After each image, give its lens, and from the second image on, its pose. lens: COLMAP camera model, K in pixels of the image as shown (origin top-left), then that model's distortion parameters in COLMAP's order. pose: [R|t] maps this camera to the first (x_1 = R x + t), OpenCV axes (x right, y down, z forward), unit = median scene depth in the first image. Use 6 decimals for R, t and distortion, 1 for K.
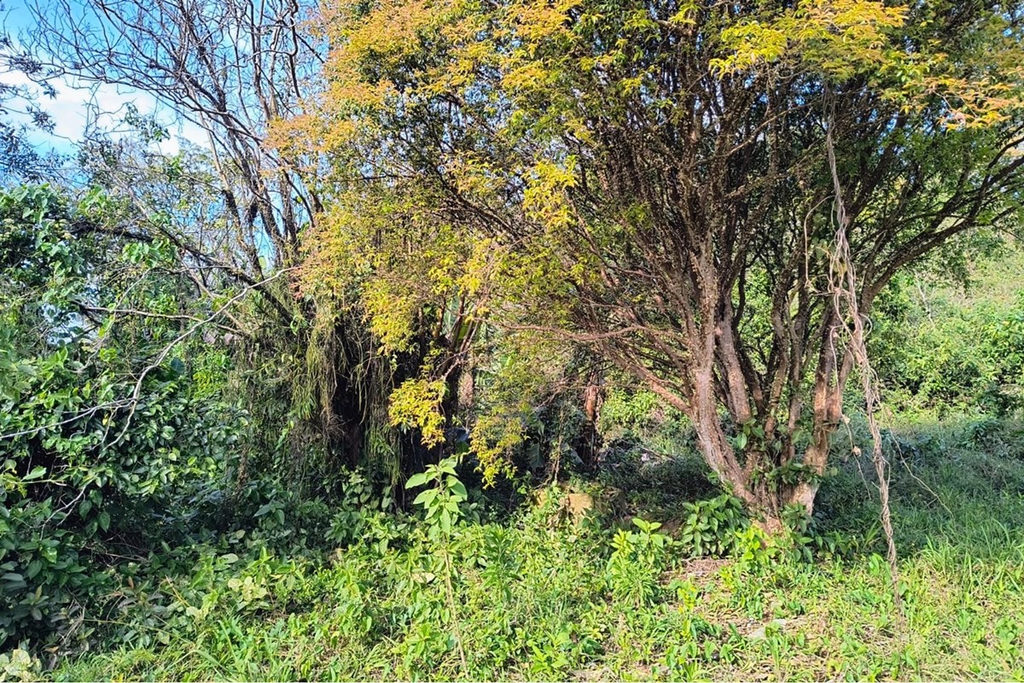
lens RADIAL K [[688.6, 0, 524.8], [0, 688.6, 328.1], [0, 0, 1]] dist [0.020448, -0.023462]
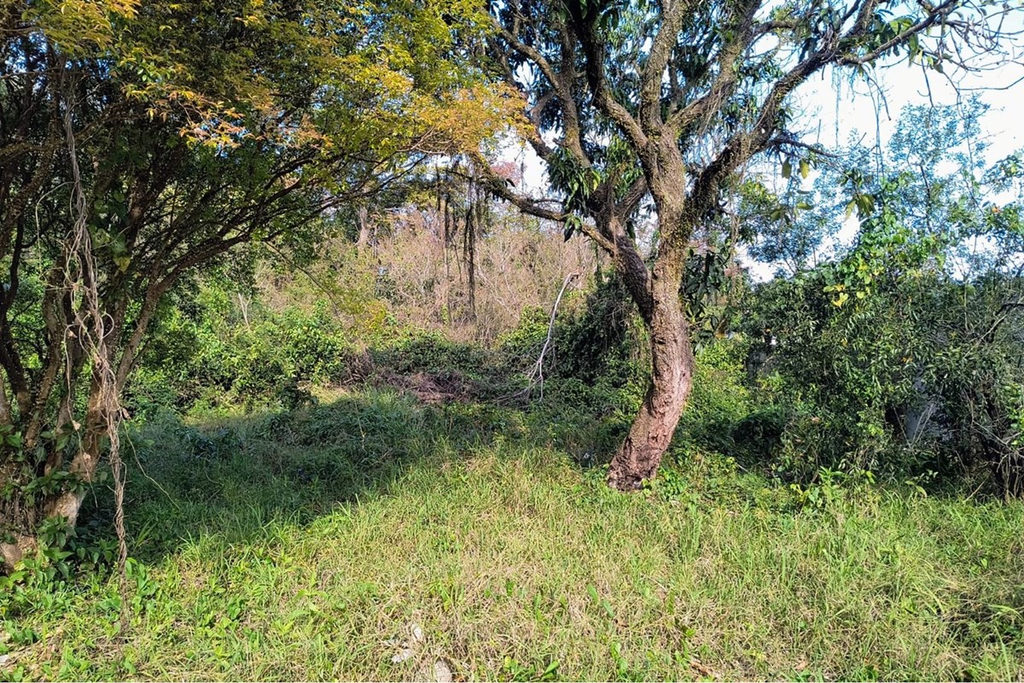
lens RADIAL K [[688.6, 0, 498.7], [0, 688.6, 338.4], [0, 0, 1]] dist [0.020448, -0.023462]
pose [[0.653539, 0.043872, 0.755621, 0.075634], [-0.060469, 0.998154, -0.005654, -0.008094], [-0.754474, -0.041997, 0.654985, -0.018730]]
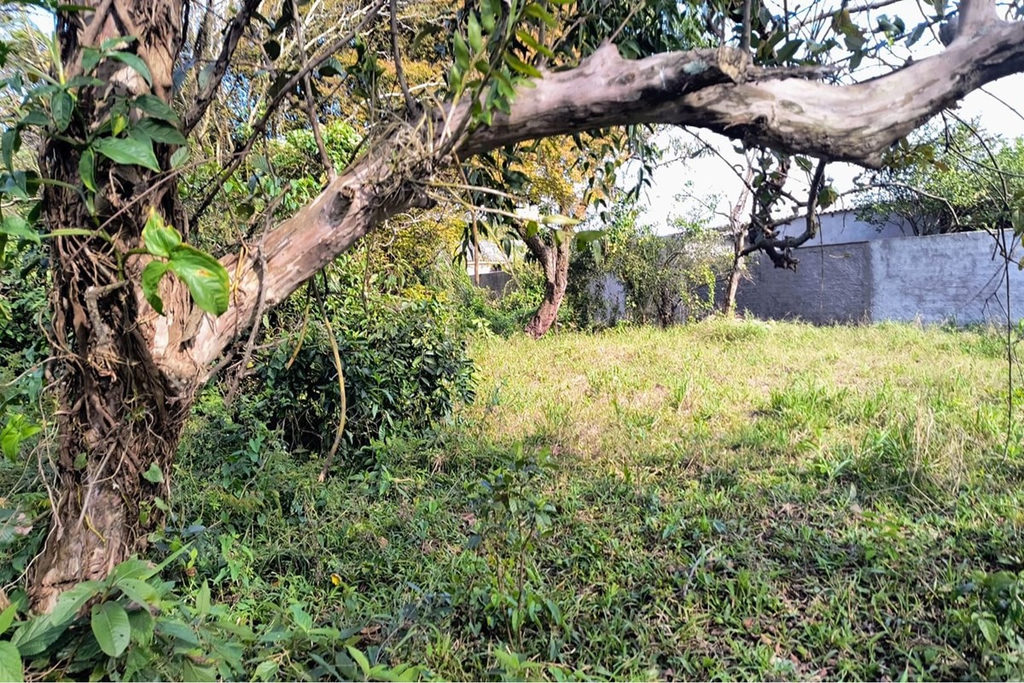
lens RADIAL K [[688.6, 0, 513.2], [0, 688.6, 340.6], [0, 0, 1]] dist [0.020448, -0.023462]
pose [[0.122404, -0.068122, 0.990140, -1.491151], [-0.029411, 0.996955, 0.072226, 0.060901], [-0.992044, -0.037962, 0.120028, 0.406505]]
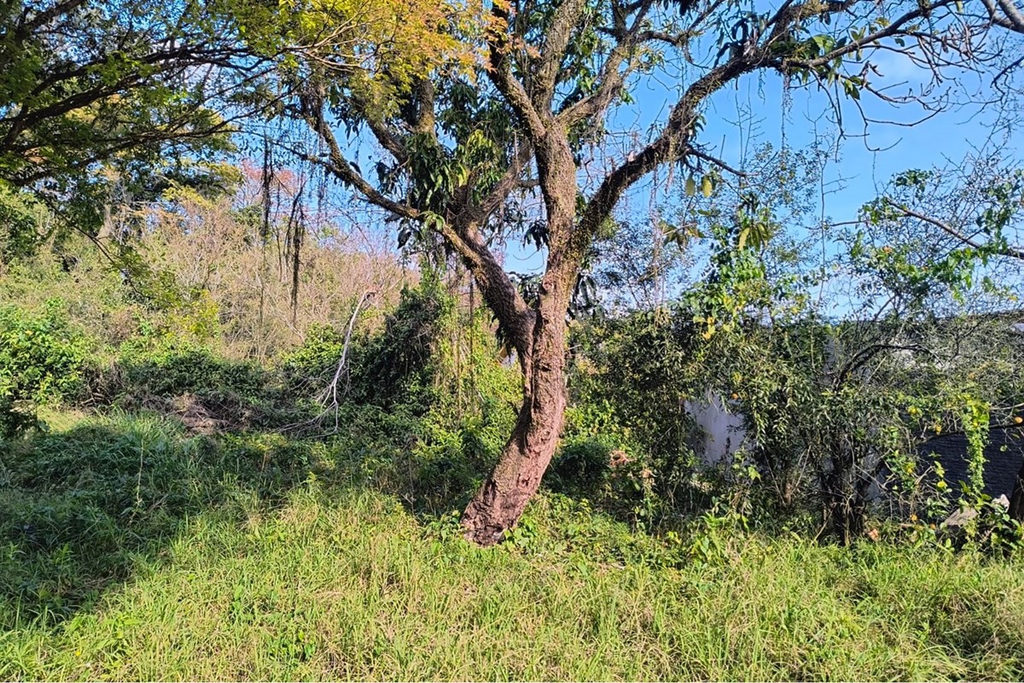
lens RADIAL K [[688.6, 0, 489.5], [0, 688.6, 341.3], [0, 0, 1]] dist [0.020448, -0.023462]
pose [[0.366181, 0.096843, 0.925491, 0.189660], [-0.098440, 0.993020, -0.064960, 0.008407], [-0.925322, -0.067319, 0.373158, 0.250557]]
